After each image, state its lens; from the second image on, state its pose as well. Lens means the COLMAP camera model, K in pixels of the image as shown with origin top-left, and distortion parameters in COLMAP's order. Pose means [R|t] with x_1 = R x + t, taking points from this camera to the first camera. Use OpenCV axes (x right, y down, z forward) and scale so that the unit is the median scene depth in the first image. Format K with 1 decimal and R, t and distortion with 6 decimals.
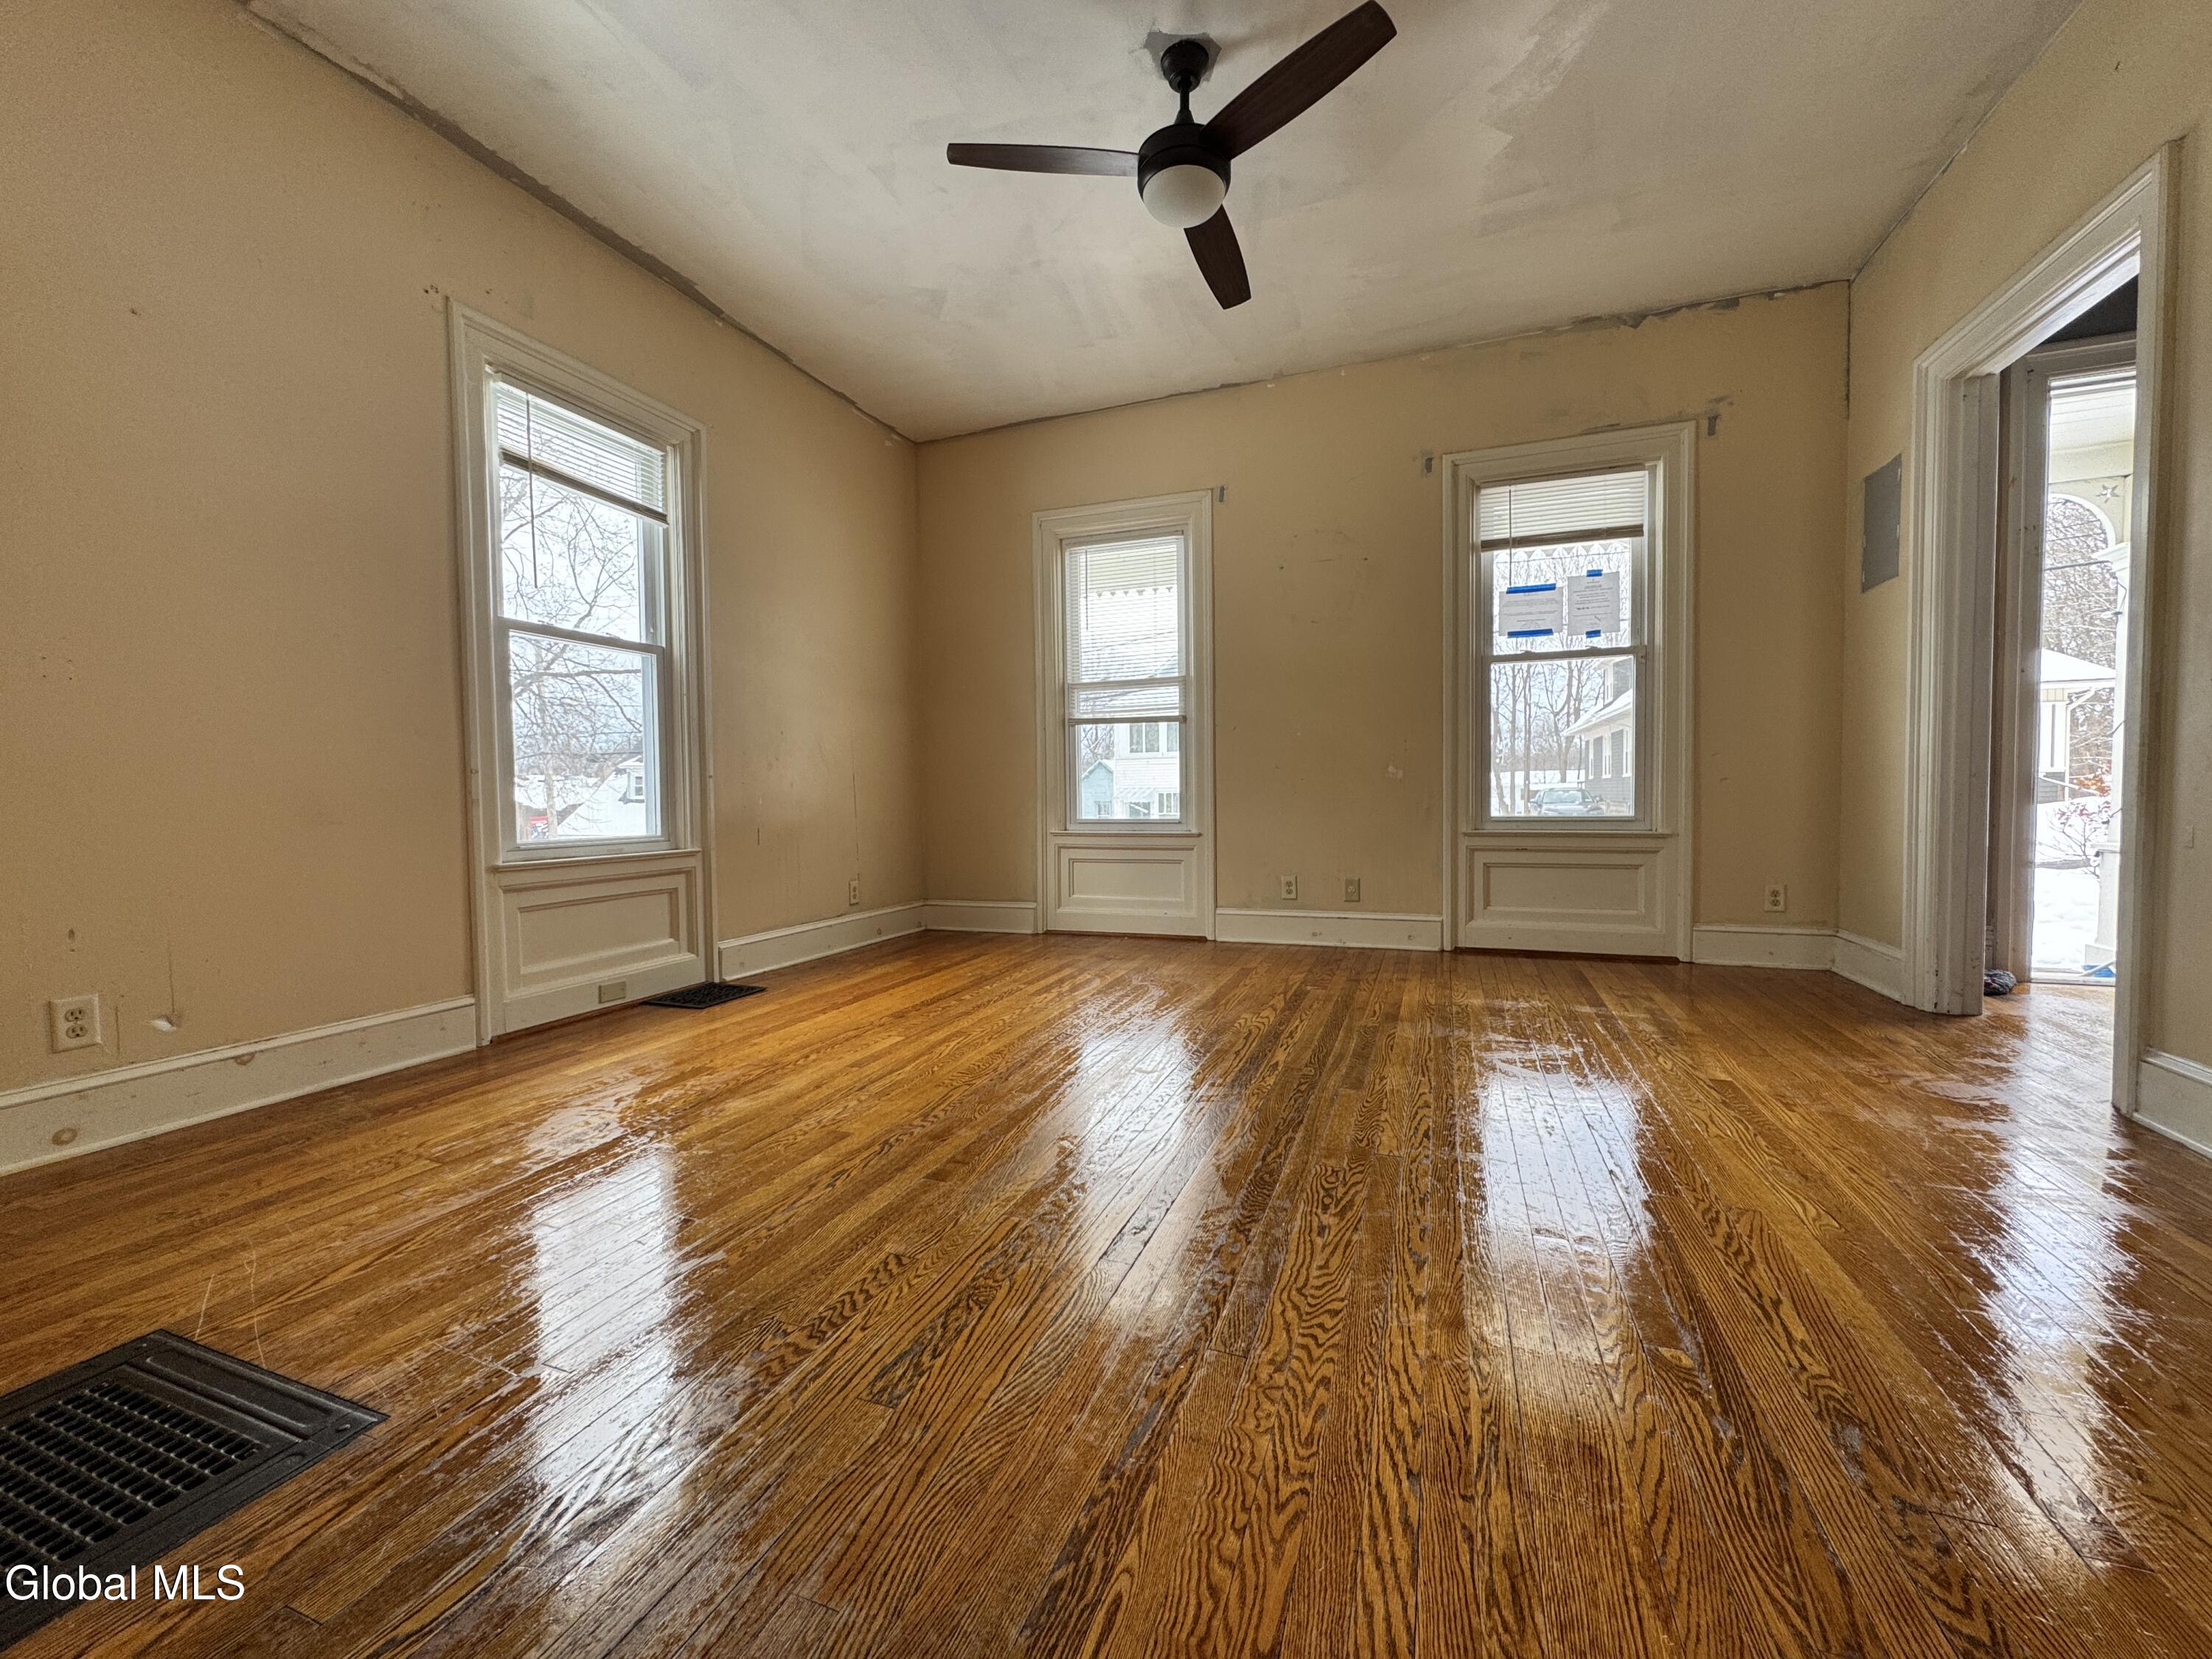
lens RADIAL K [[879.0, 0, 1110.0], [0, 879.0, 827.2], [0, 0, 1]] dist [-0.003194, -0.000188]
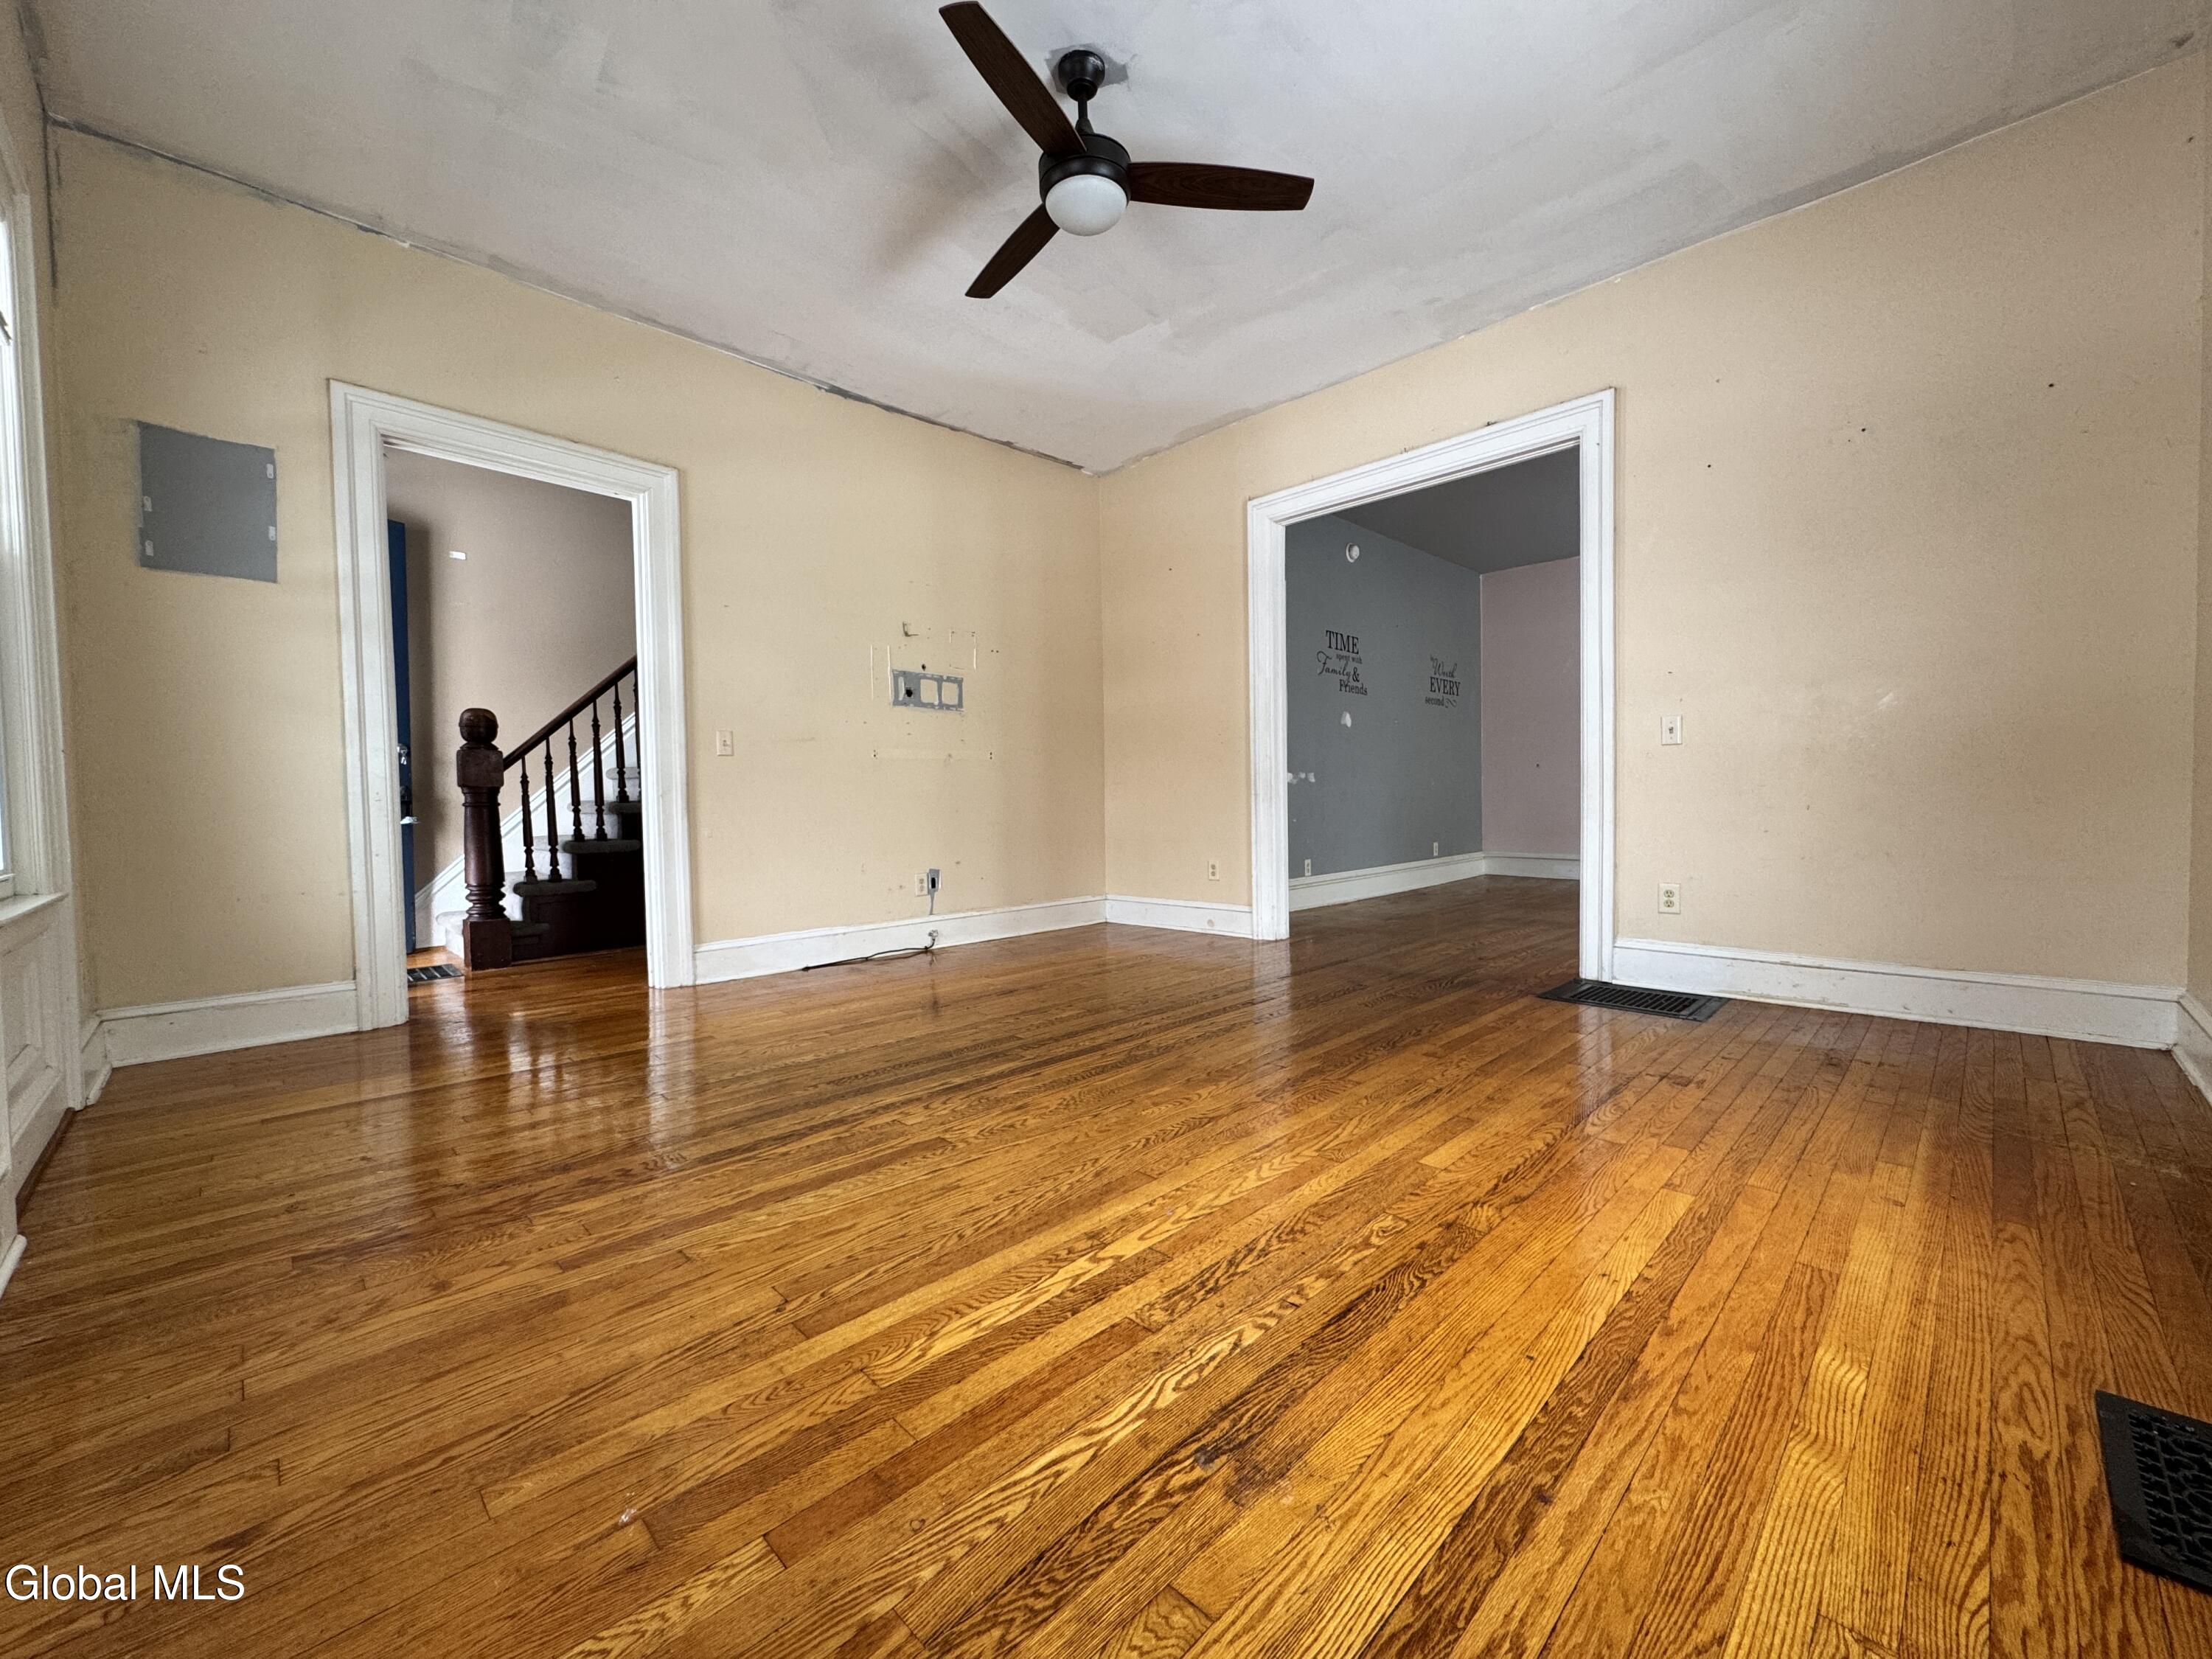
lens RADIAL K [[879.0, 0, 1105.1], [0, 879.0, 759.5], [0, 0, 1]] dist [-0.003194, -0.000188]
pose [[-0.906321, 0.043211, 0.420374, -0.331237], [0.043179, 0.999021, -0.009597, -0.067806], [-0.420378, 0.009453, -0.907300, 1.812045]]
